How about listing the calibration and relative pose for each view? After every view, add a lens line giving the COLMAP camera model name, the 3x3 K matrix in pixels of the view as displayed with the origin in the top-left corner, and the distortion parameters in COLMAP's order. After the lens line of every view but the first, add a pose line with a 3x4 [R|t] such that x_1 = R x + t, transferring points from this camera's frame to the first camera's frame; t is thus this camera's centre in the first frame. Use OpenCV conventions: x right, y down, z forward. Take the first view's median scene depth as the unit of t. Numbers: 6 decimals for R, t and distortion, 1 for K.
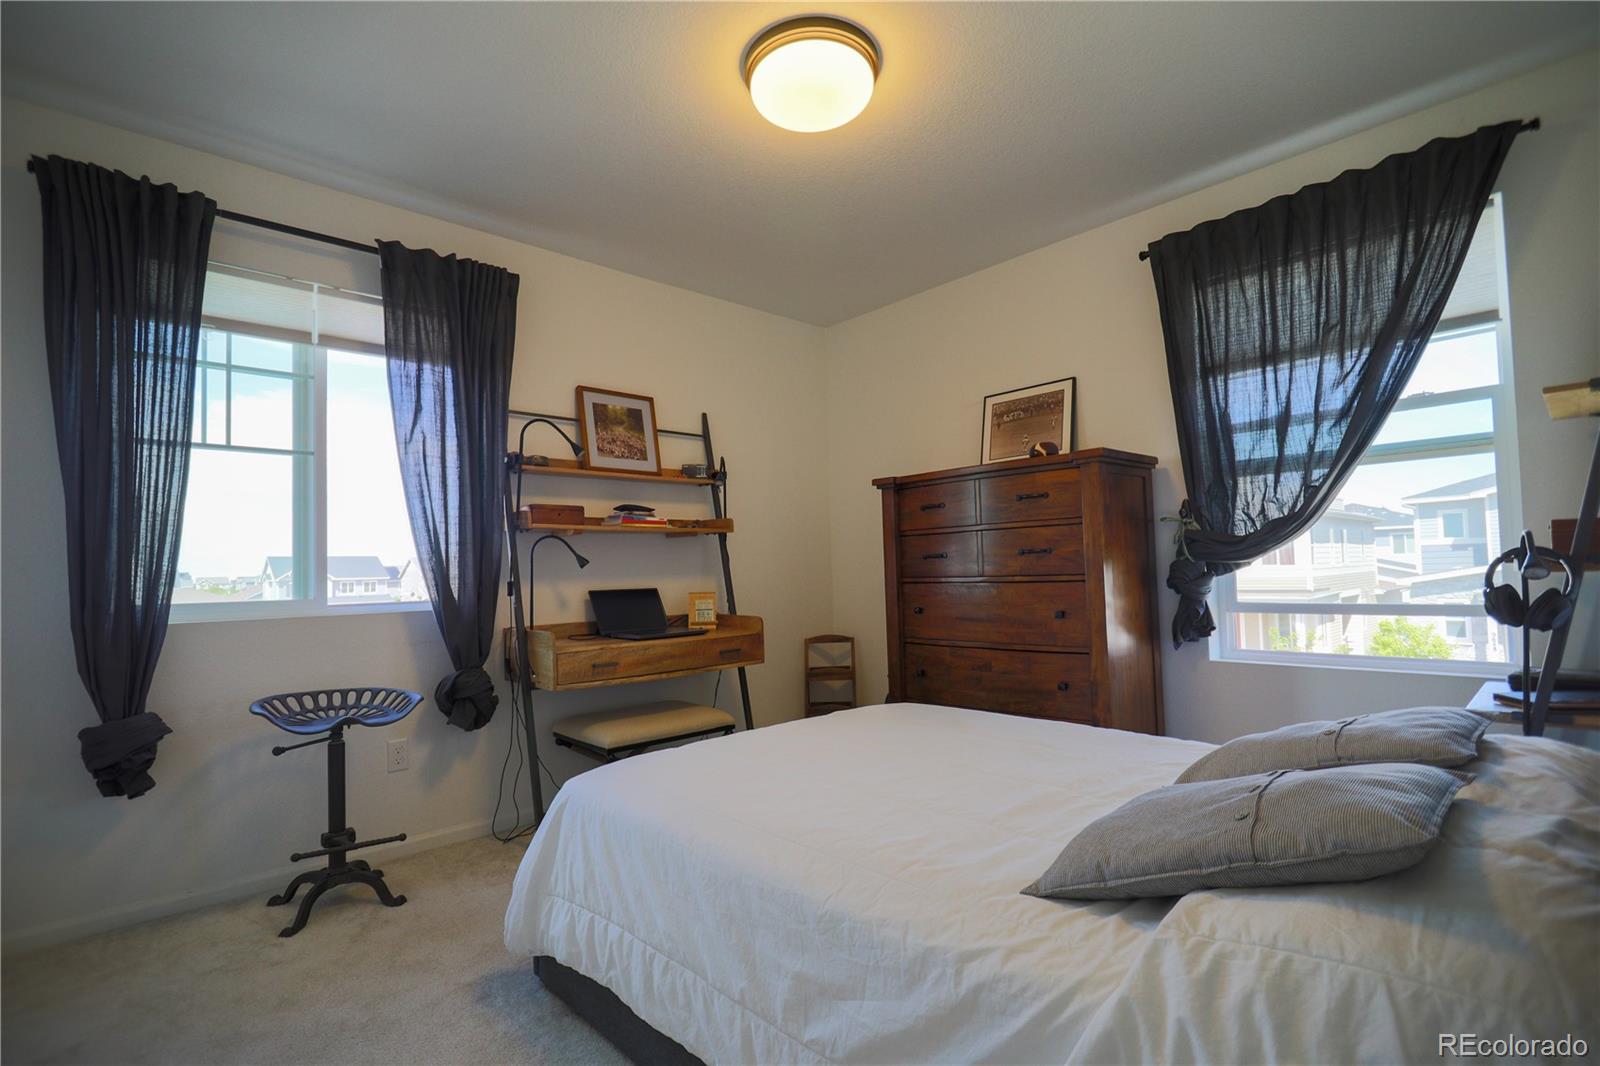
lens RADIAL K [[727.6, 0, 805.0], [0, 727.6, 533.7], [0, 0, 1]] dist [-0.000835, -0.002488]
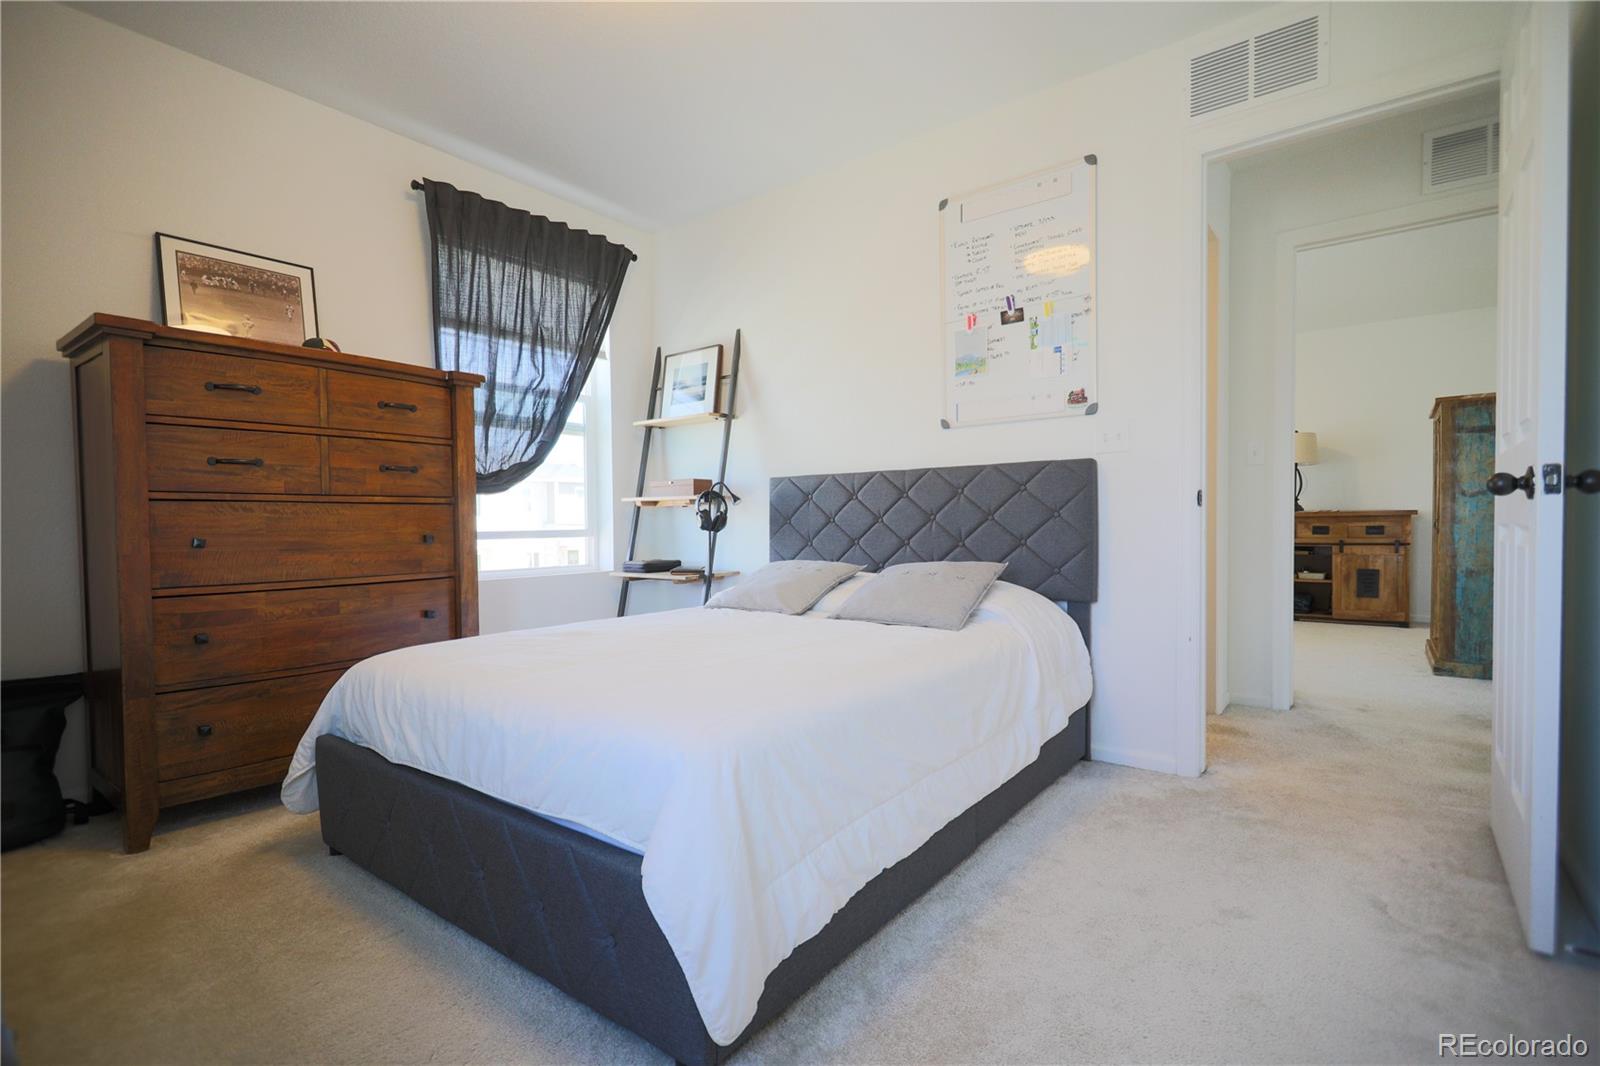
lens RADIAL K [[727.6, 0, 811.7], [0, 727.6, 538.7], [0, 0, 1]] dist [-0.000835, -0.002488]
pose [[-0.170348, 0.008496, 0.985347, -0.648954], [-0.029911, 0.999457, -0.013789, 0.107209], [-0.984930, -0.031822, -0.170001, 0.658074]]
